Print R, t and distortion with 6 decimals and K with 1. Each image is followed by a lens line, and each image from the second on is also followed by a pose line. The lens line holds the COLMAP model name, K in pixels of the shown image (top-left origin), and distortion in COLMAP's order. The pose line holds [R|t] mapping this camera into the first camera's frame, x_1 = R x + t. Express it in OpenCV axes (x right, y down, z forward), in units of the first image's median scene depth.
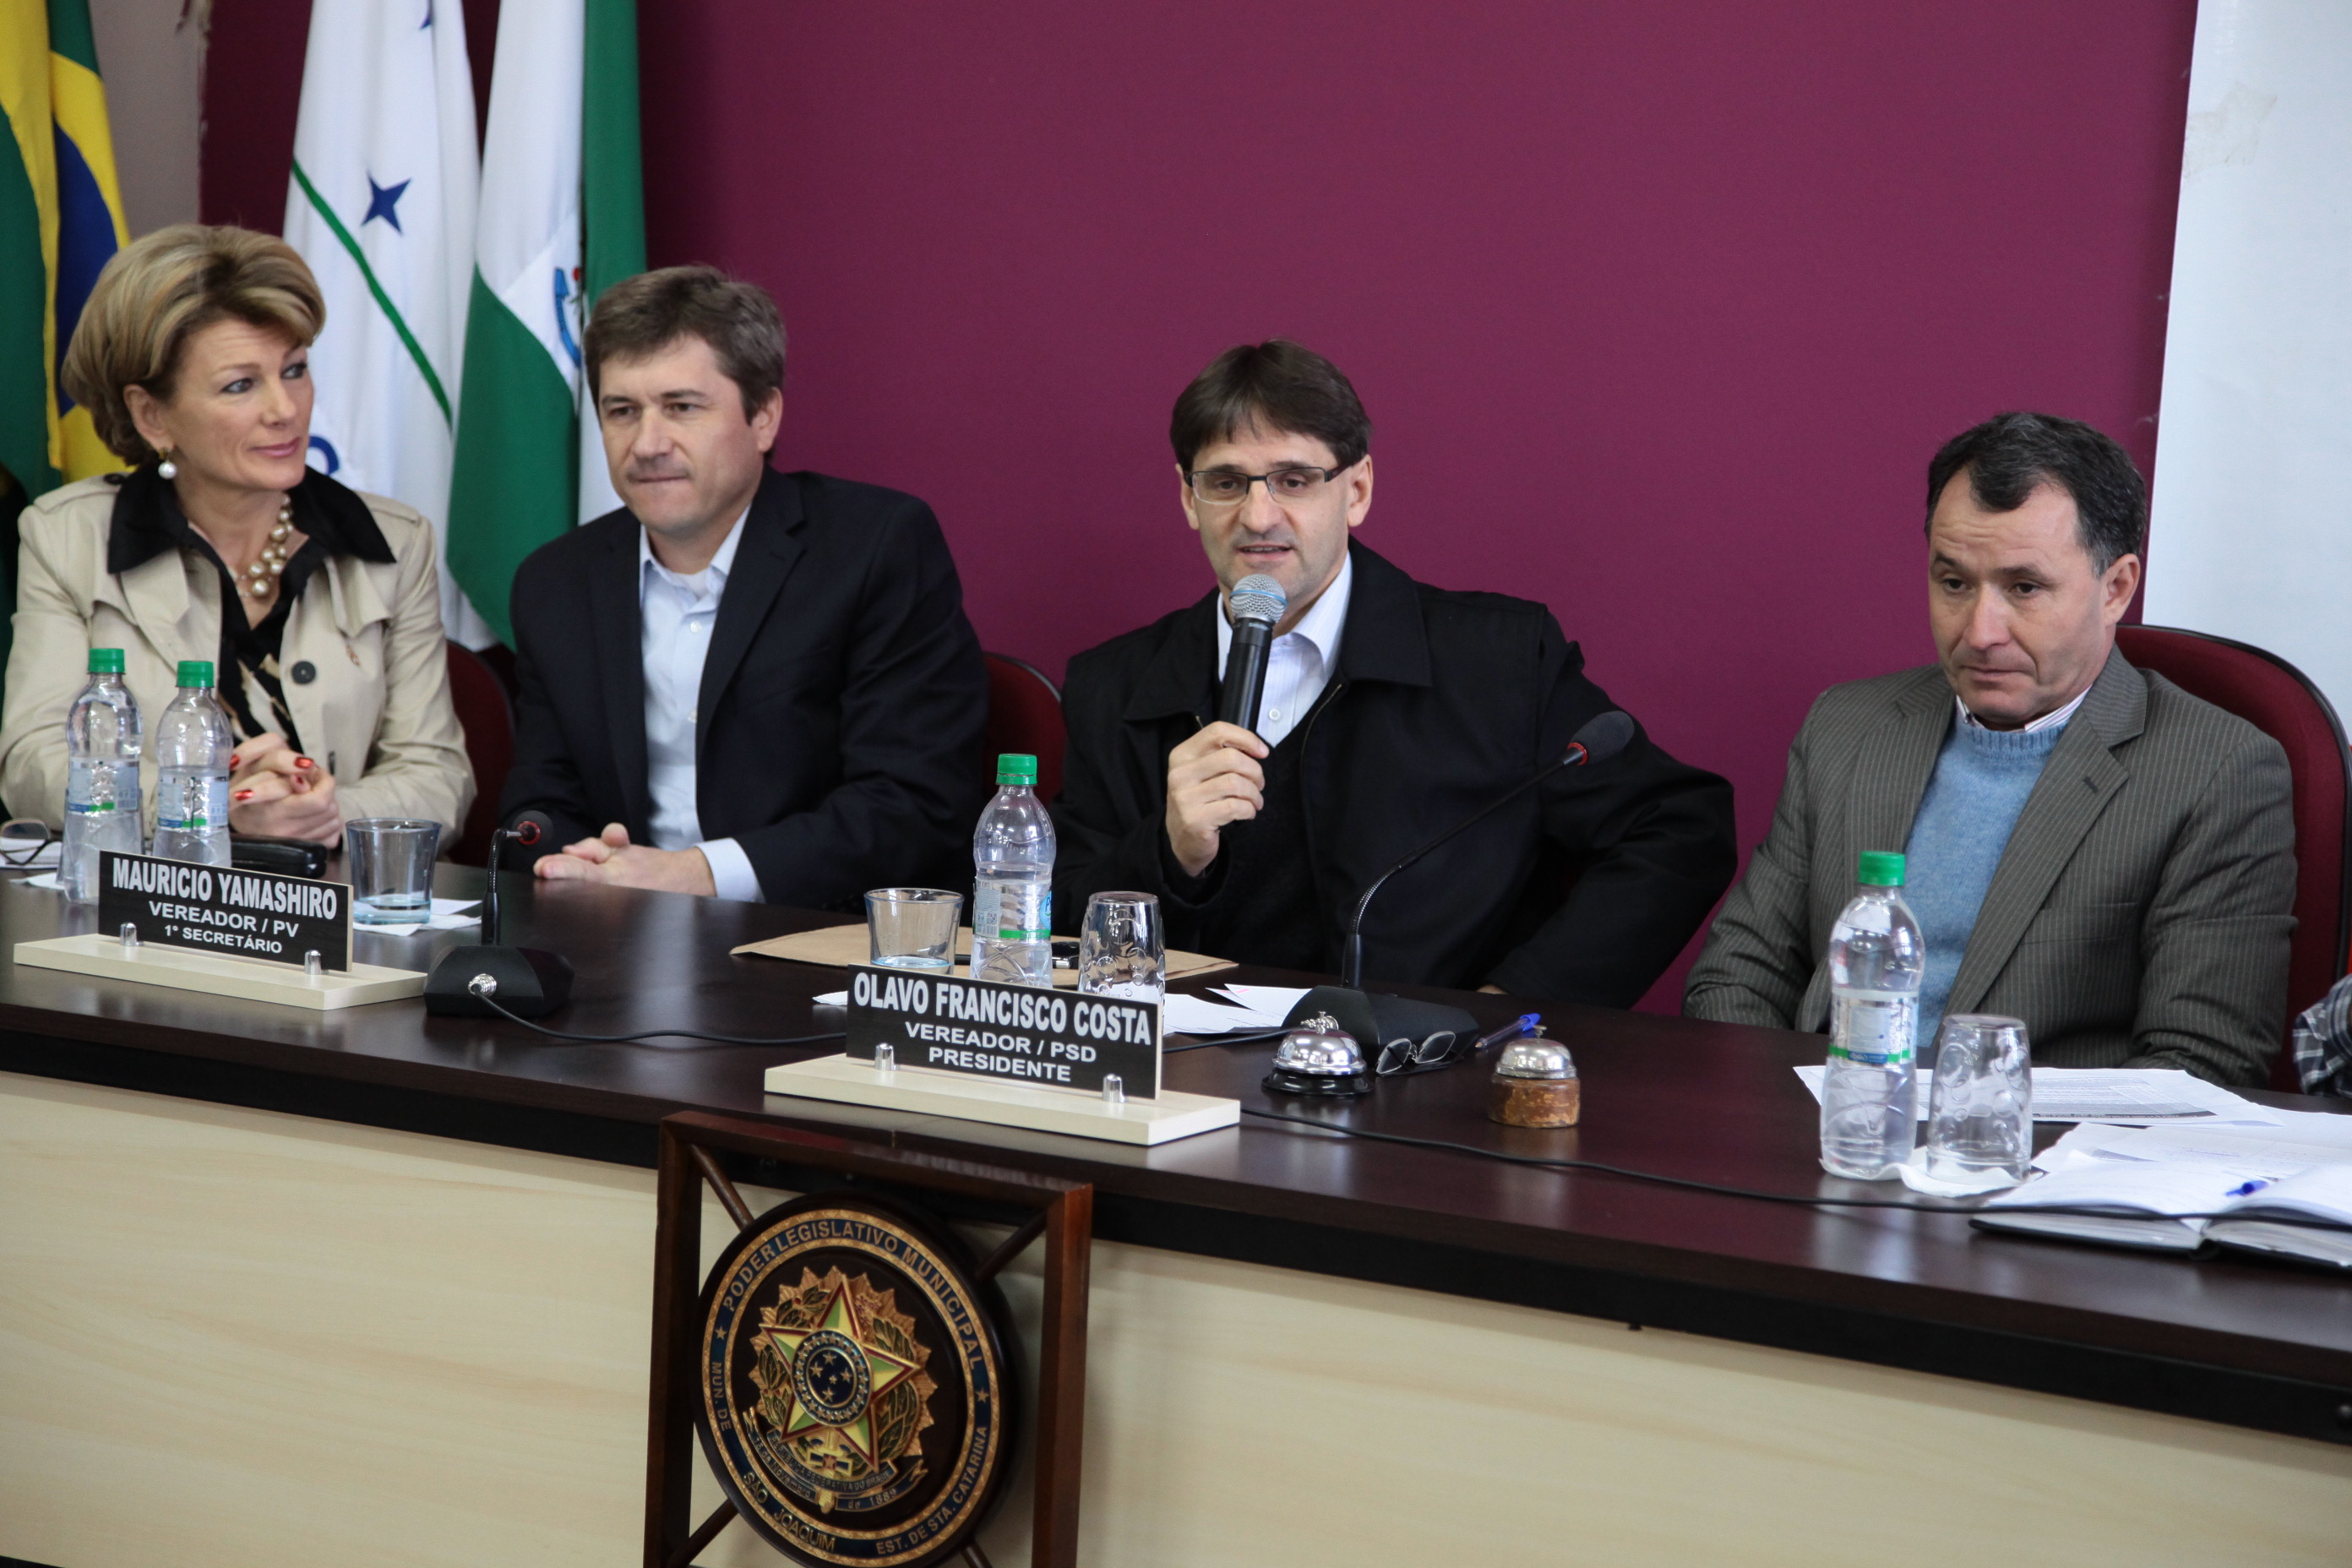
lens RADIAL K [[5090.8, 0, 1180.4], [0, 5090.8, 788.1], [0, 0, 1]] dist [0.386793, 0.000000]
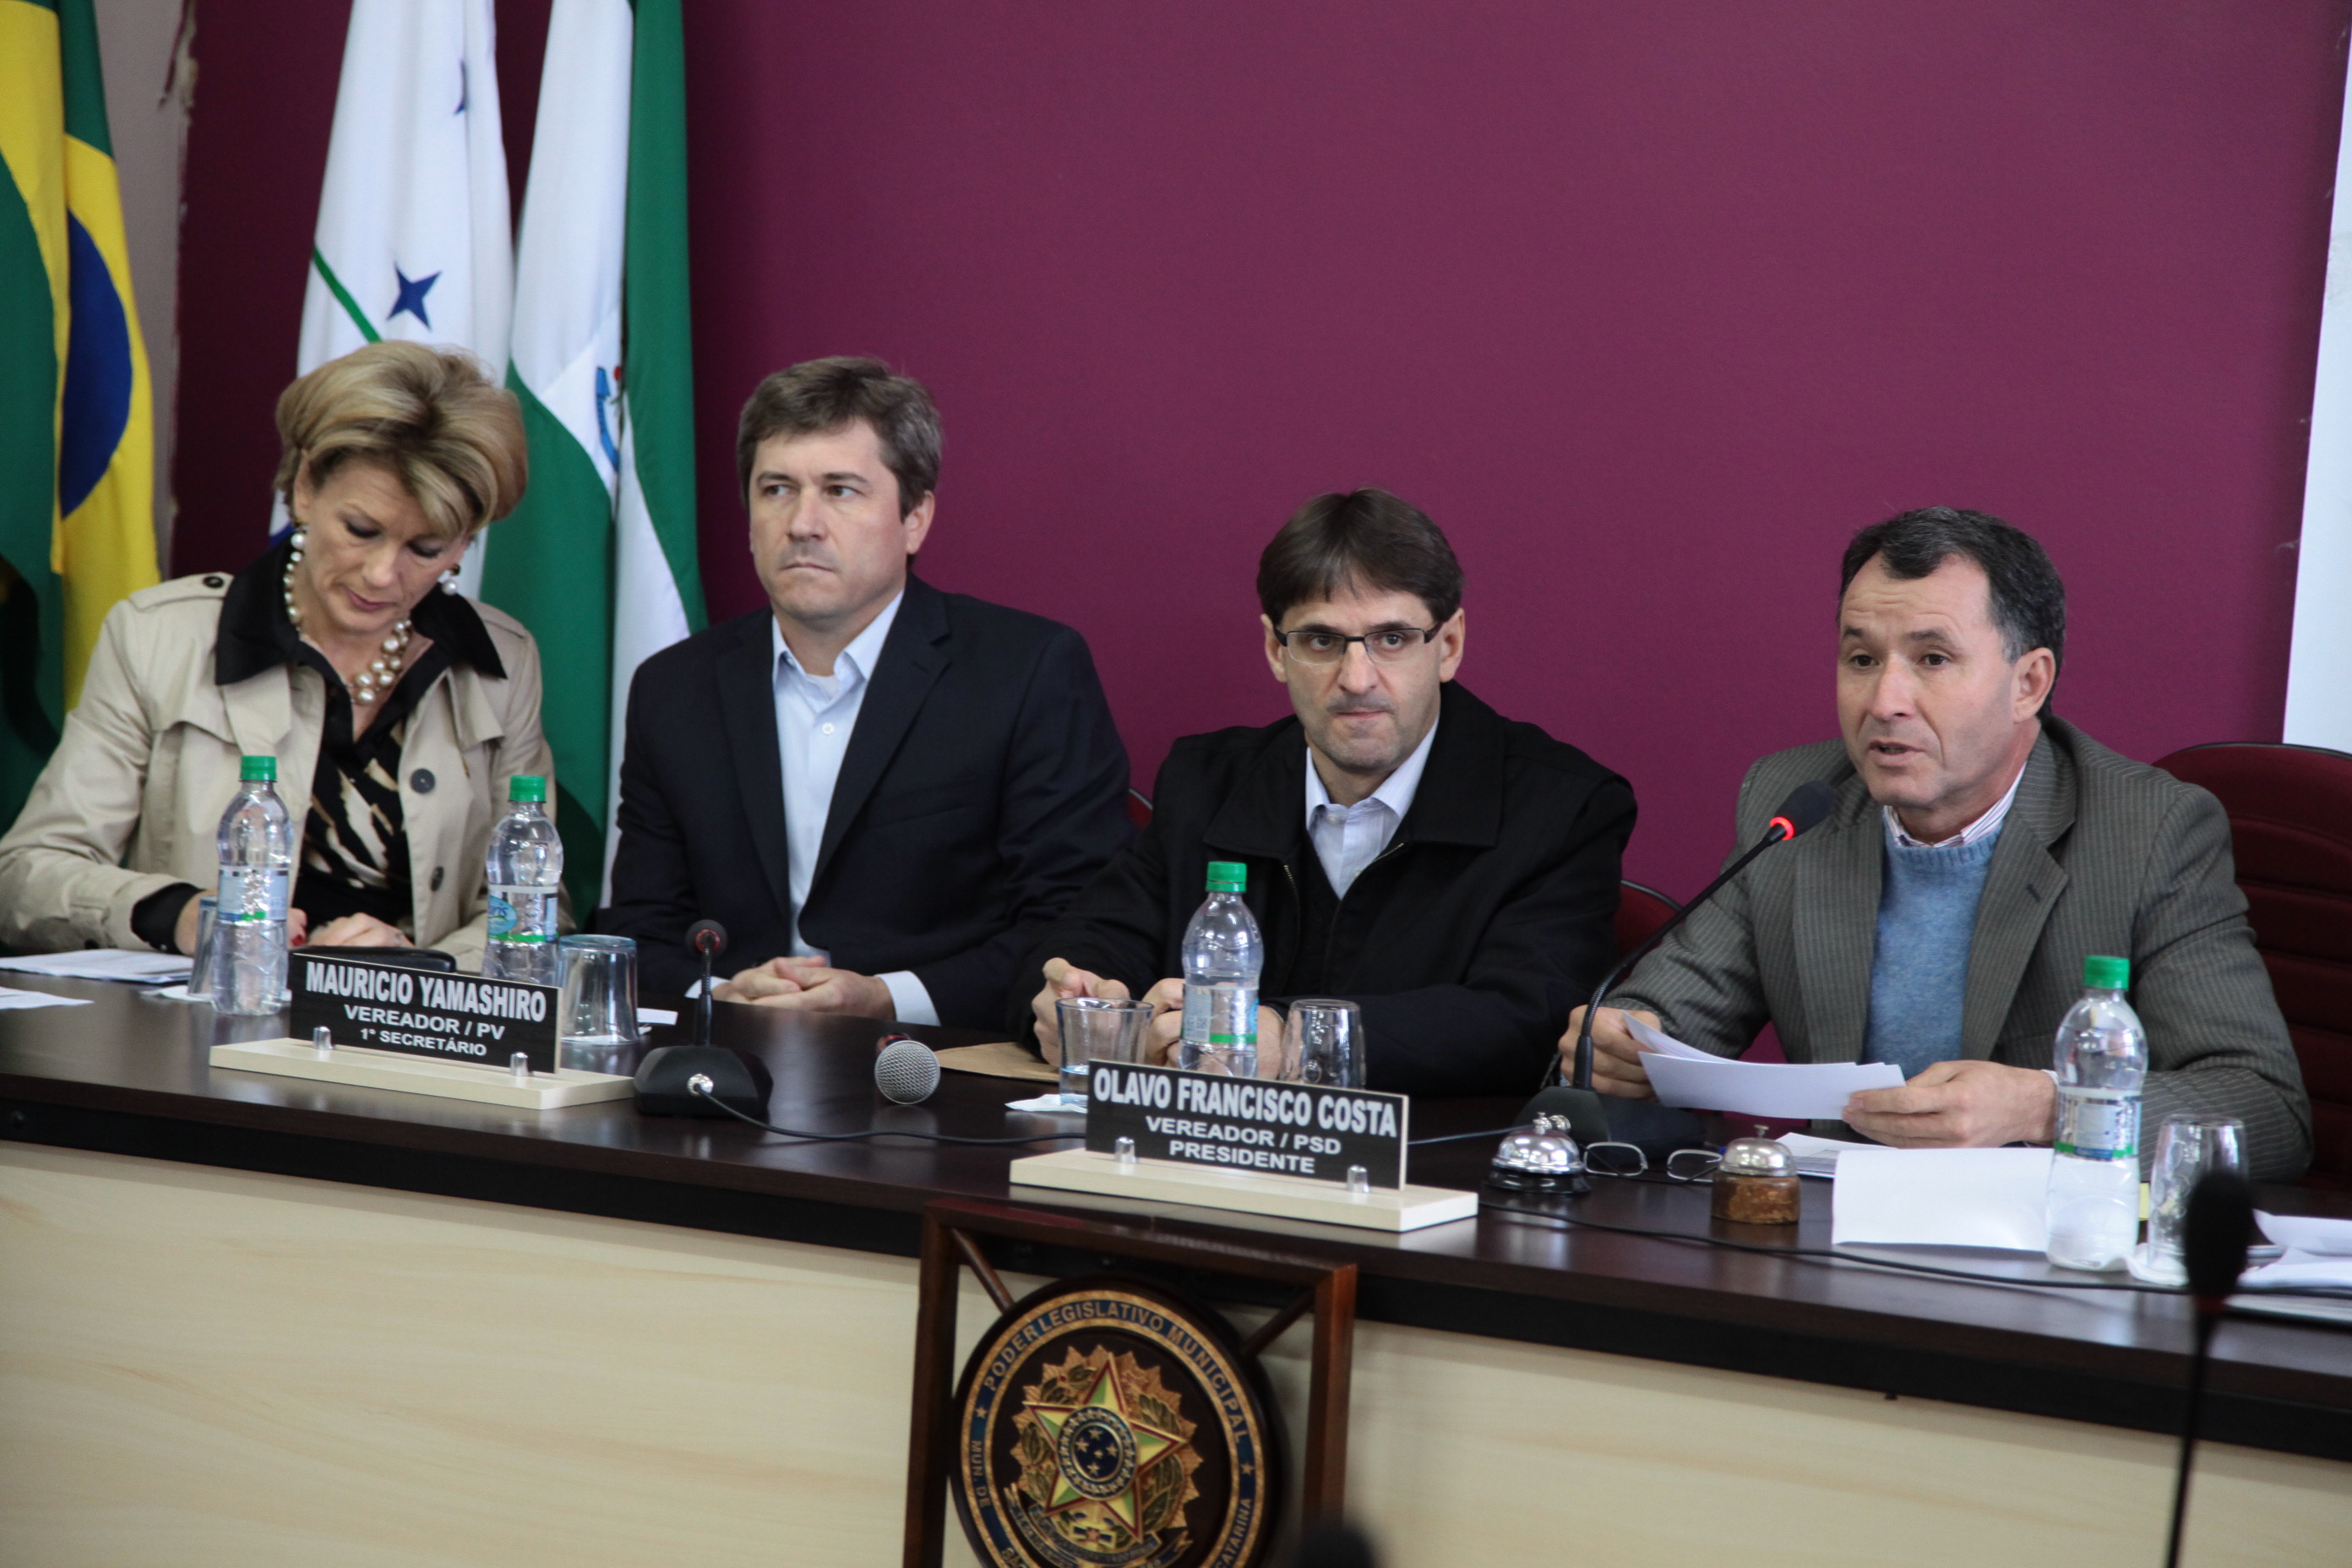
lens RADIAL K [[6293.7, 0, 1187.1], [0, 6293.7, 798.4], [0, 0, 1]] dist [0.595864, 0.000000]
pose [[0.998989, 0.008976, 0.044044, -0.100085], [-0.007696, 0.999545, -0.029149, 0.018251], [-0.044286, 0.028780, 0.998604, -0.268663]]
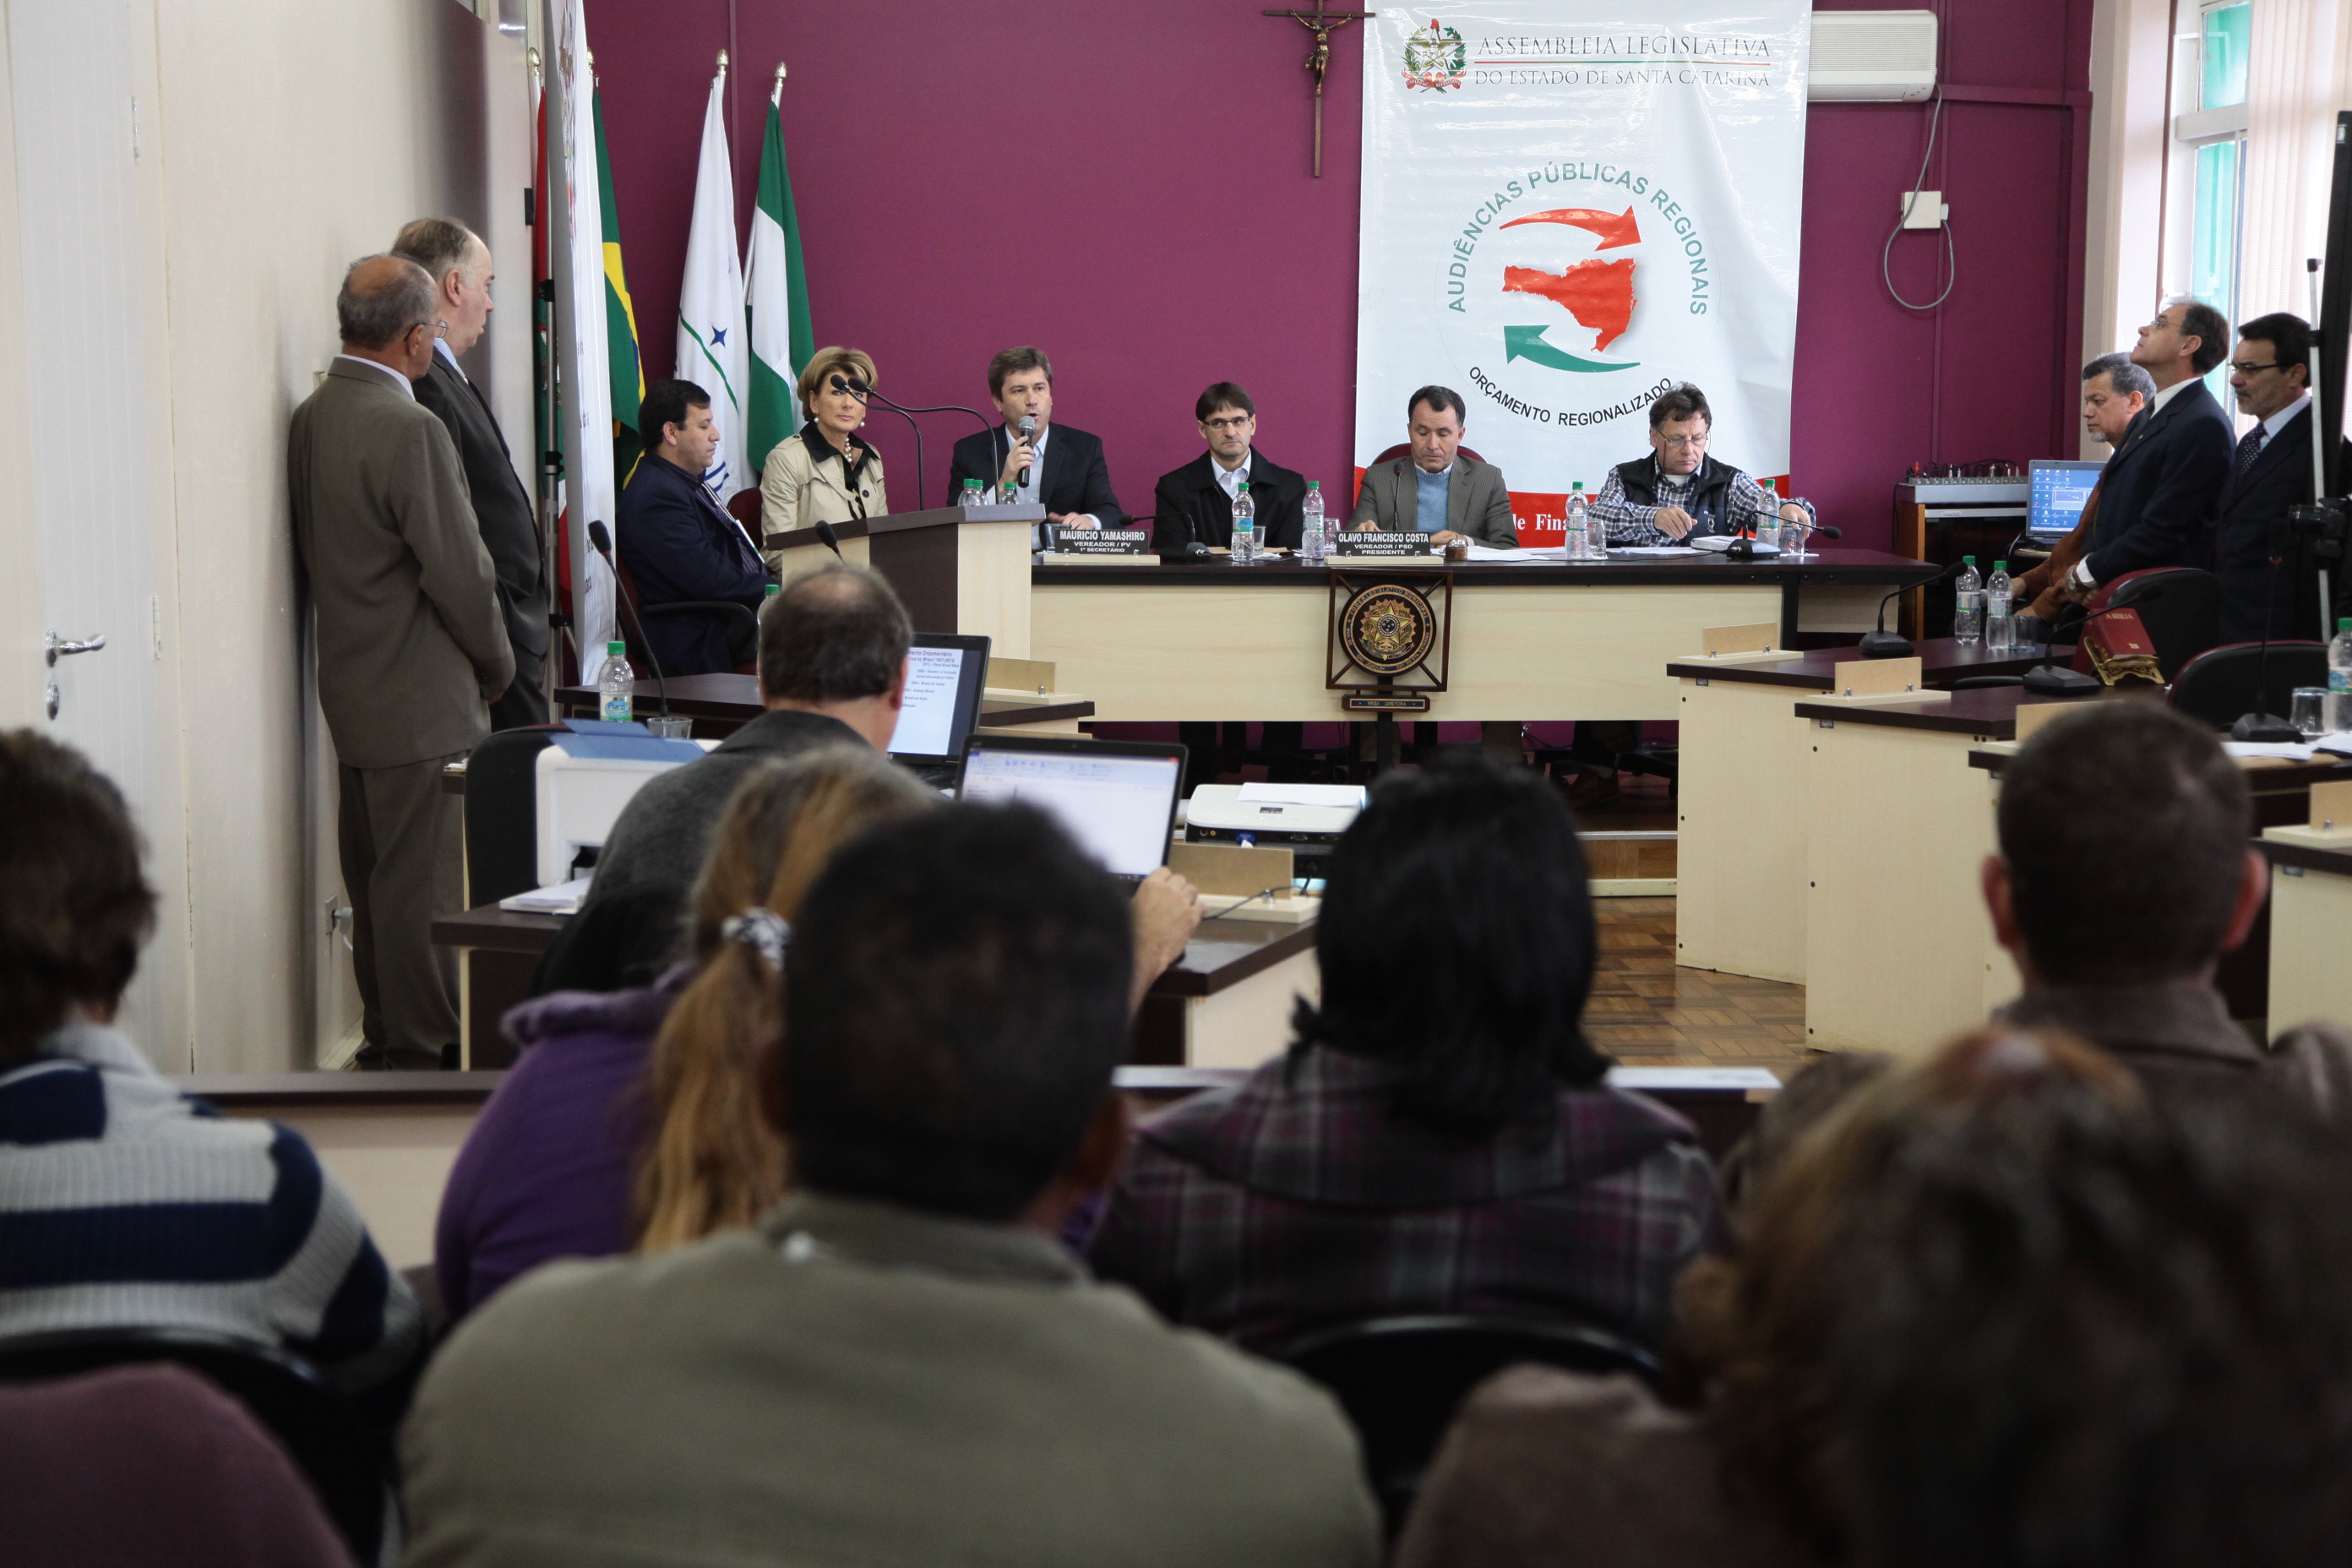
lens RADIAL K [[3860.3, 0, 1187.7], [0, 3860.3, 776.9], [0, 0, 1]] dist [0.206804, 0.000000]
pose [[0.823607, -0.099383, 0.558386, -1.788076], [0.087834, 0.995000, 0.047539, 0.069183], [-0.560319, 0.009892, 0.828218, -1.347019]]
